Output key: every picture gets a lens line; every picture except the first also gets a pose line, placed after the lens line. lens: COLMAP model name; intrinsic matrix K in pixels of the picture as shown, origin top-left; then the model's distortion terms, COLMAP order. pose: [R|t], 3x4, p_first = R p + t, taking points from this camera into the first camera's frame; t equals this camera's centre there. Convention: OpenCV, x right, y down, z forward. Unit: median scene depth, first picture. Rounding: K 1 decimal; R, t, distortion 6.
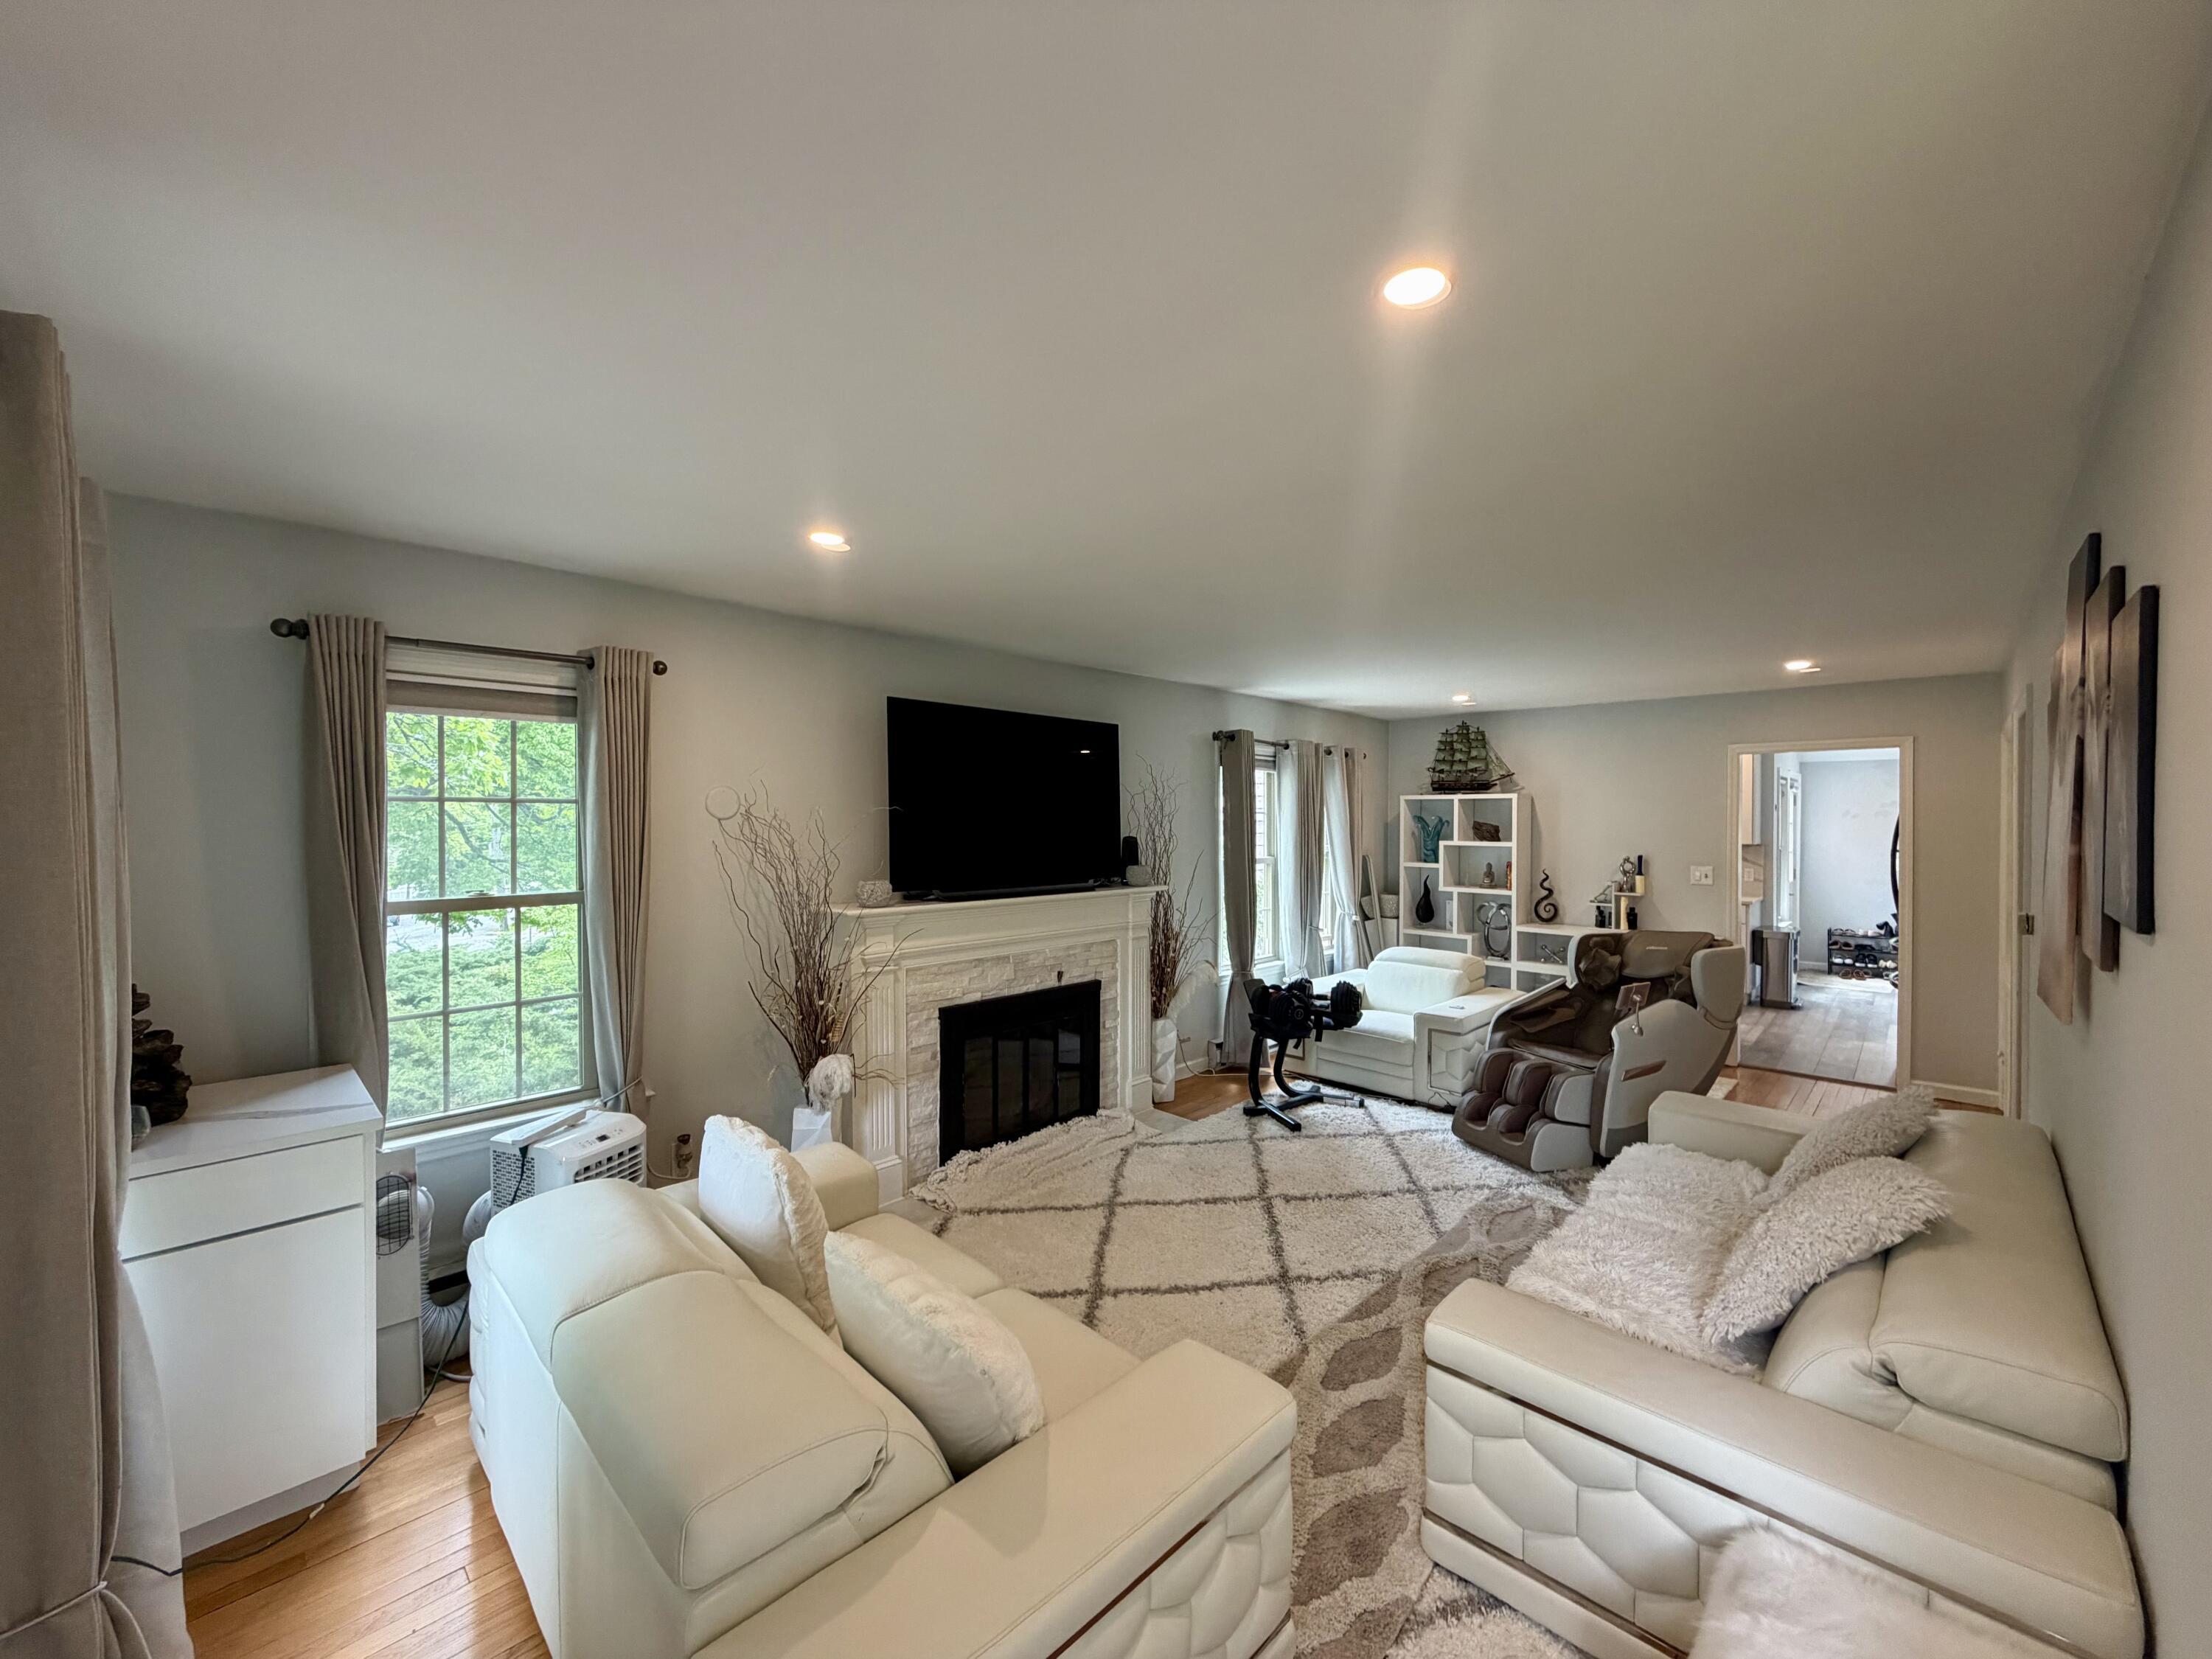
lens RADIAL K [[879.7, 0, 1102.6], [0, 879.7, 828.5], [0, 0, 1]] dist [0.001568, -0.000090]
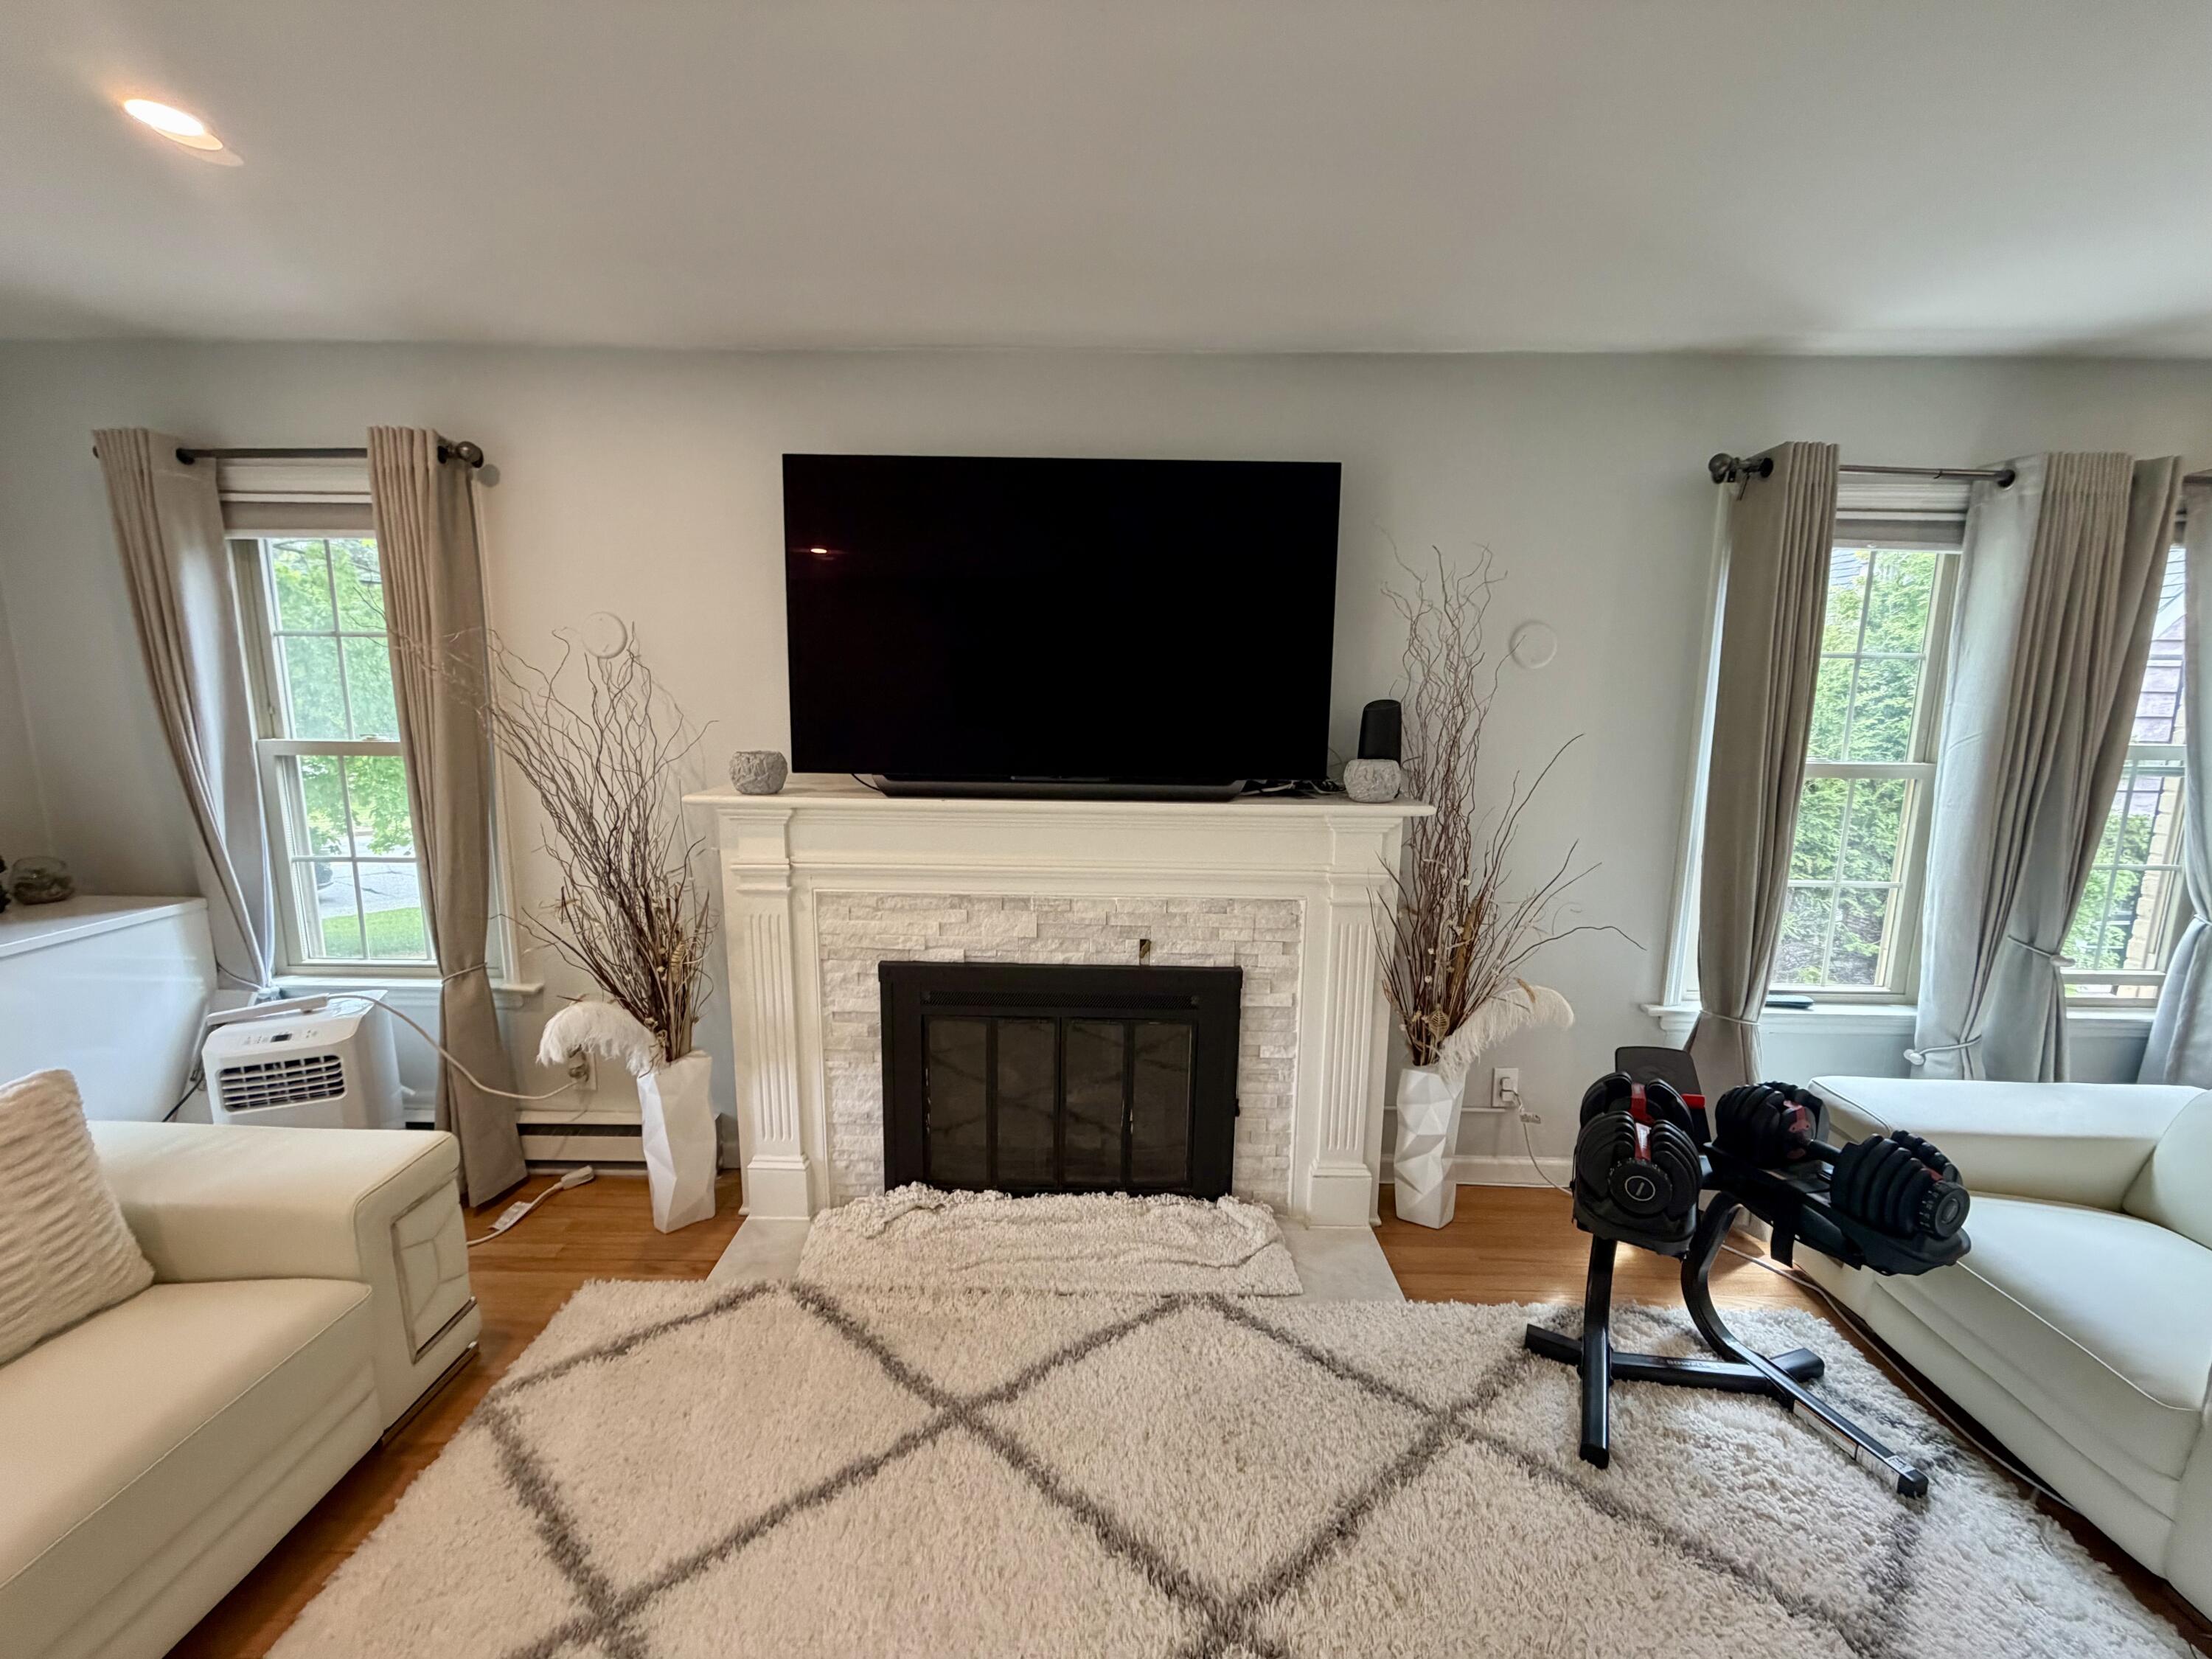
lens RADIAL K [[879.7, 0, 1104.8], [0, 879.7, 826.4], [0, 0, 1]] dist [0.001568, -0.000090]
pose [[0.685539, 0.121371, -0.717847, 0.336323], [-0.018465, 0.988587, 0.149513, 0.009344], [0.727801, -0.089242, 0.679957, 0.633451]]
